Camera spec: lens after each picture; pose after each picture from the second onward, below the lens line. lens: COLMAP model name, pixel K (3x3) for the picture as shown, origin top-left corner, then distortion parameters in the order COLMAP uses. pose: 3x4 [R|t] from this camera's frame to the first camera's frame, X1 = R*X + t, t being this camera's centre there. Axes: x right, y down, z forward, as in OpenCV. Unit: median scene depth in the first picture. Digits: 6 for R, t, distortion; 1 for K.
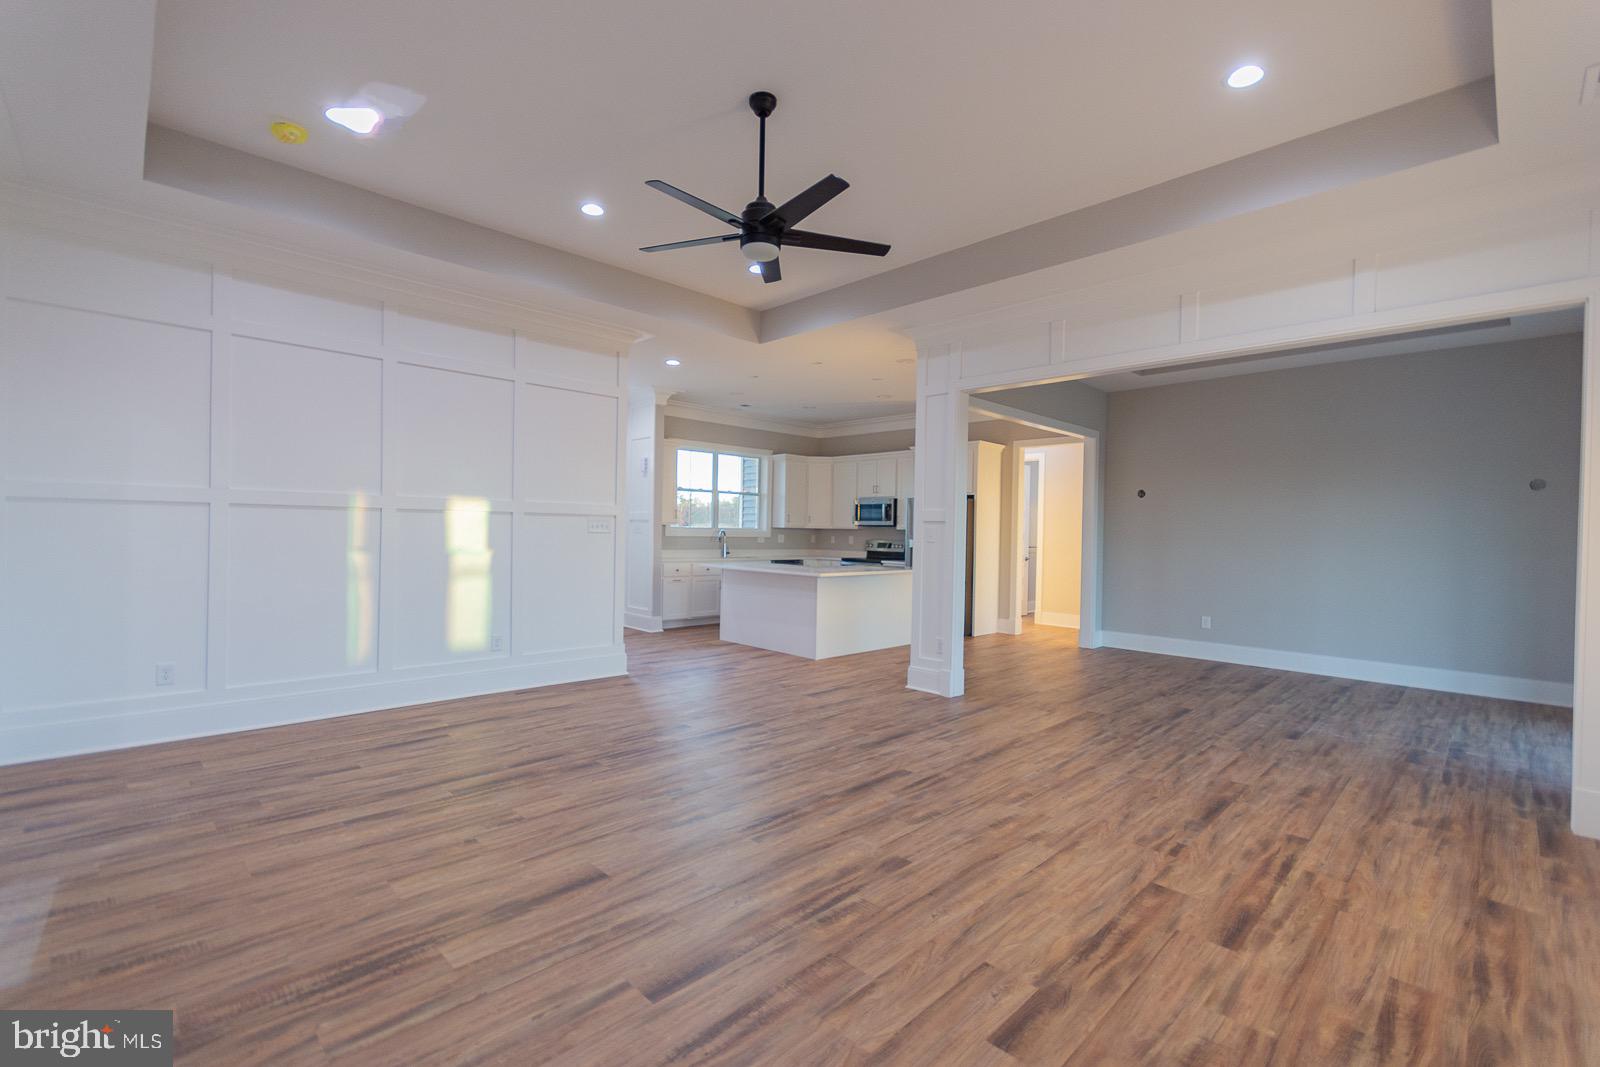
lens RADIAL K [[703.3, 0, 800.0], [0, 703.3, 533.5], [0, 0, 1]] dist [0.005413, -0.001459]
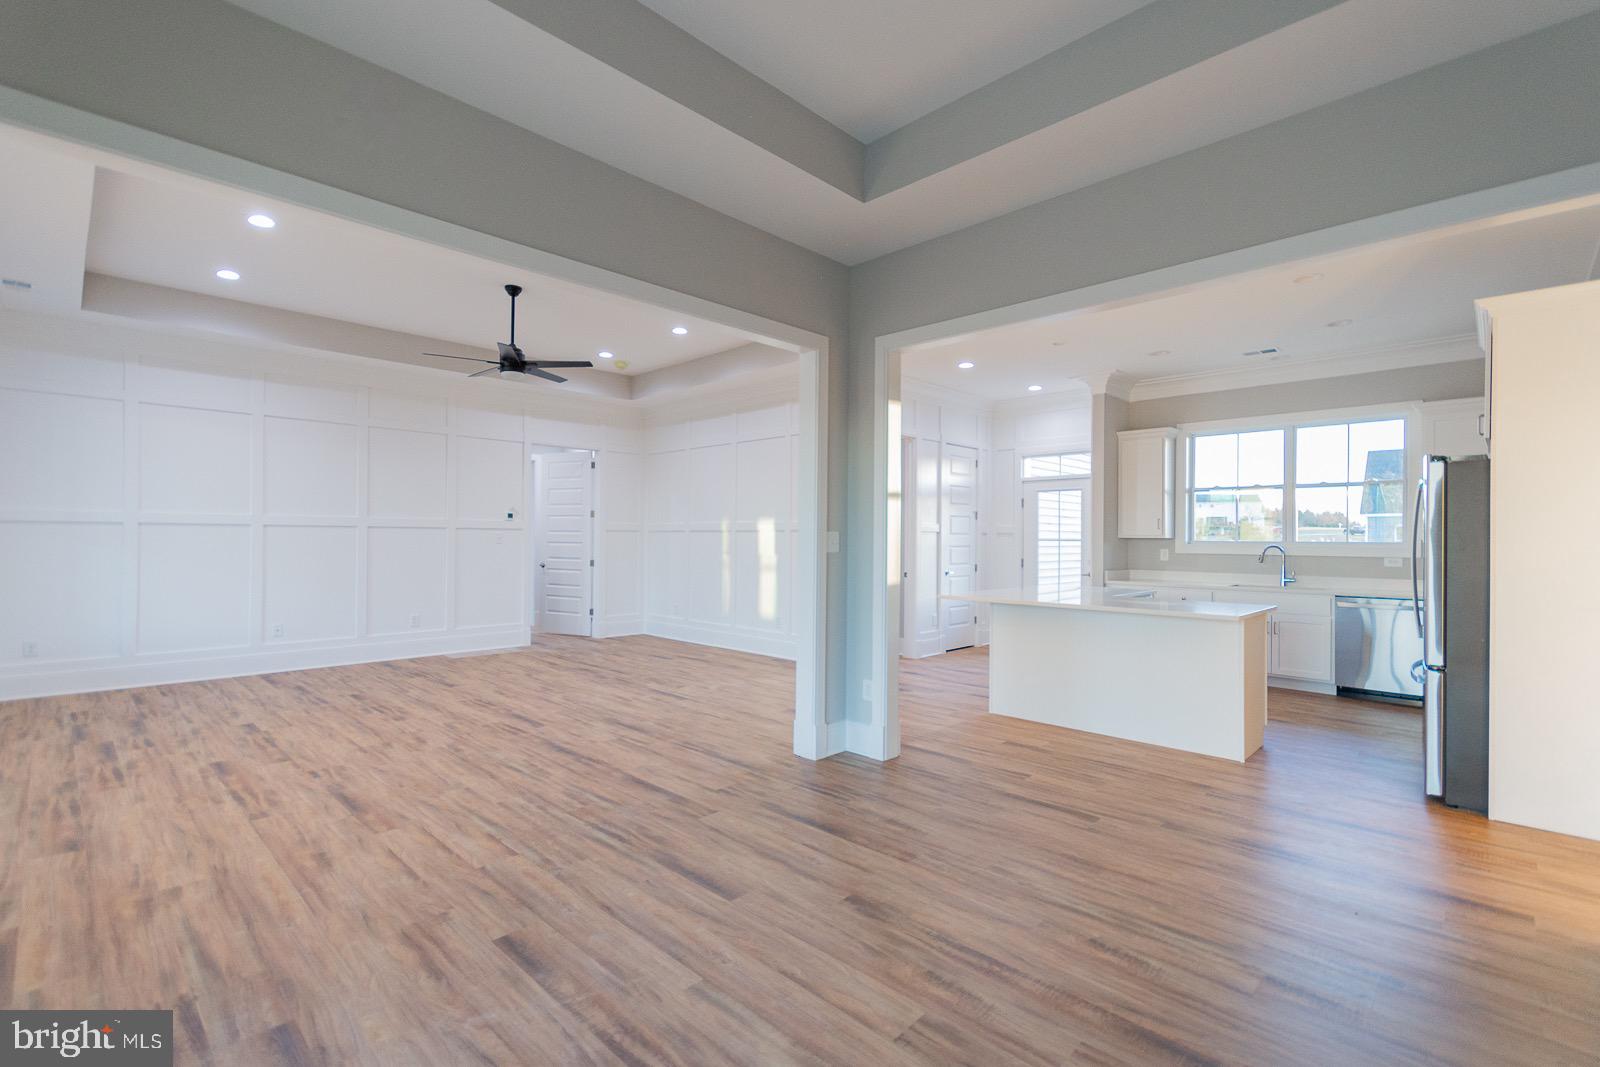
lens RADIAL K [[728.5, 0, 804.4], [0, 728.5, 531.2], [0, 0, 1]] dist [0.014053, -0.004252]
pose [[0.014319, -0.028388, -0.999494, 1.724462], [-0.012530, 0.999513, -0.028568, 0.022074], [0.999819, 0.012932, 0.013956, 1.691739]]
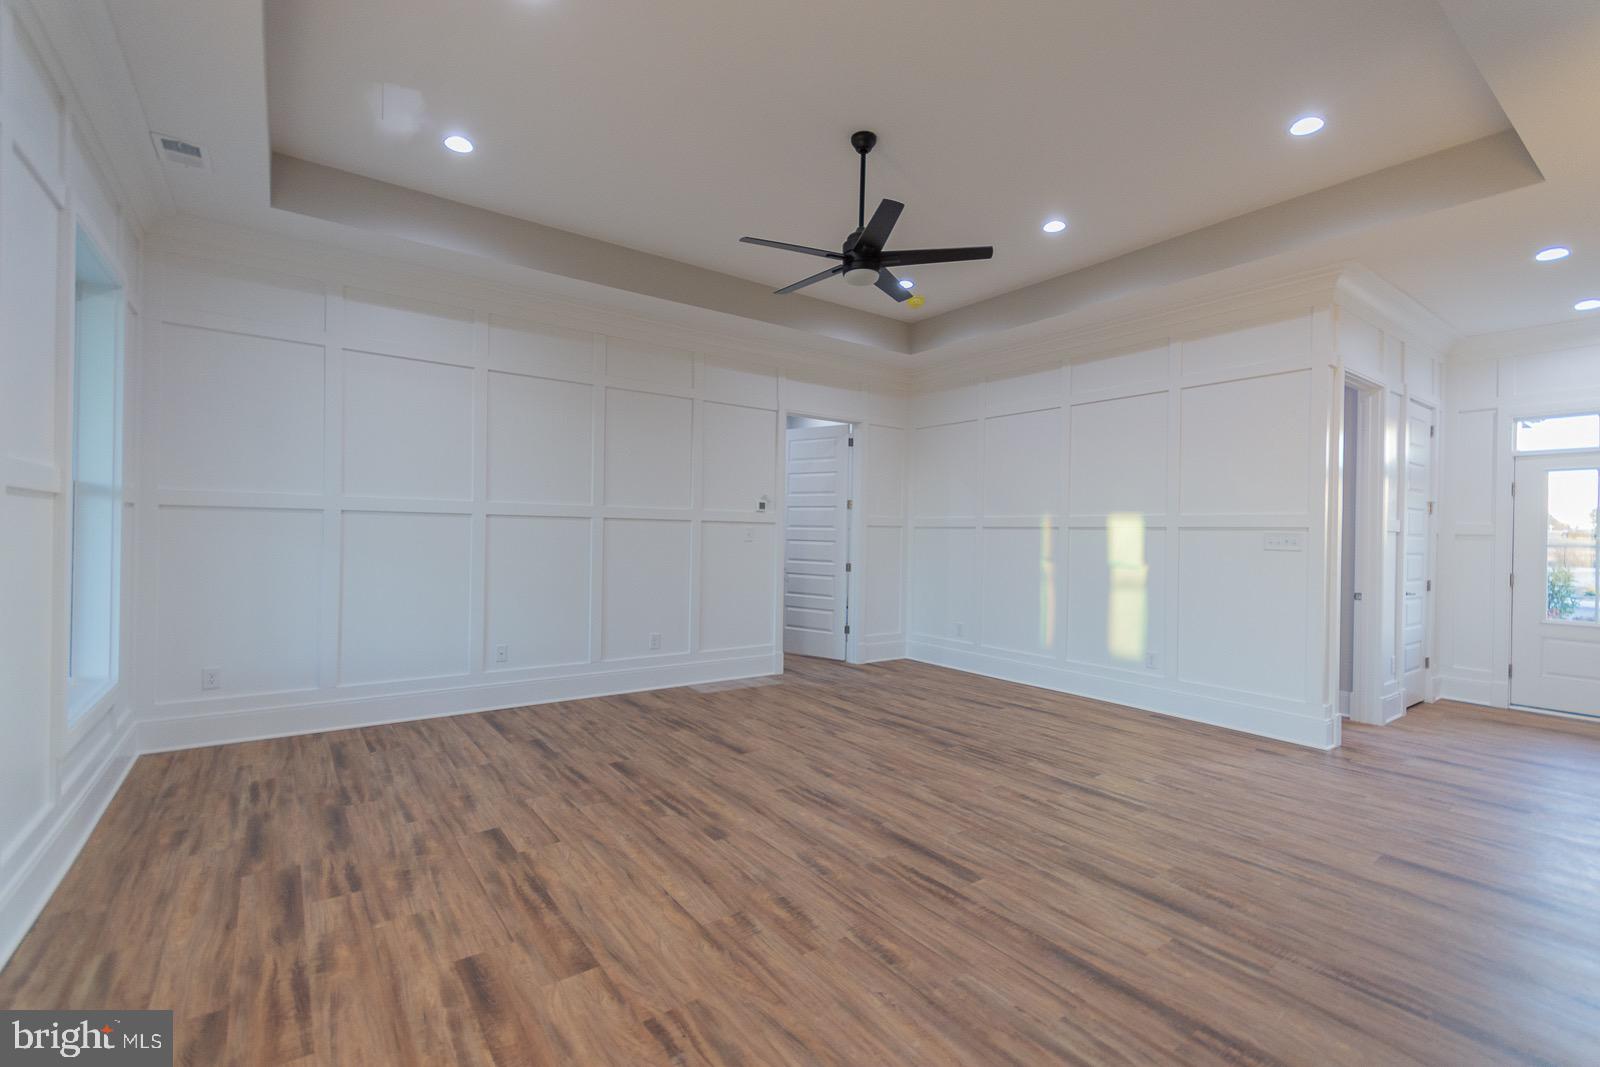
lens RADIAL K [[704.5, 0, 800.0], [0, 704.5, 533.5], [0, 0, 1]] dist [0.006395, 0.000292]
pose [[-0.146673, -0.021718, -0.988947, 1.021493], [-0.026076, 0.999496, -0.018082, 0.014859], [0.988841, 0.023136, -0.147166, 1.076844]]
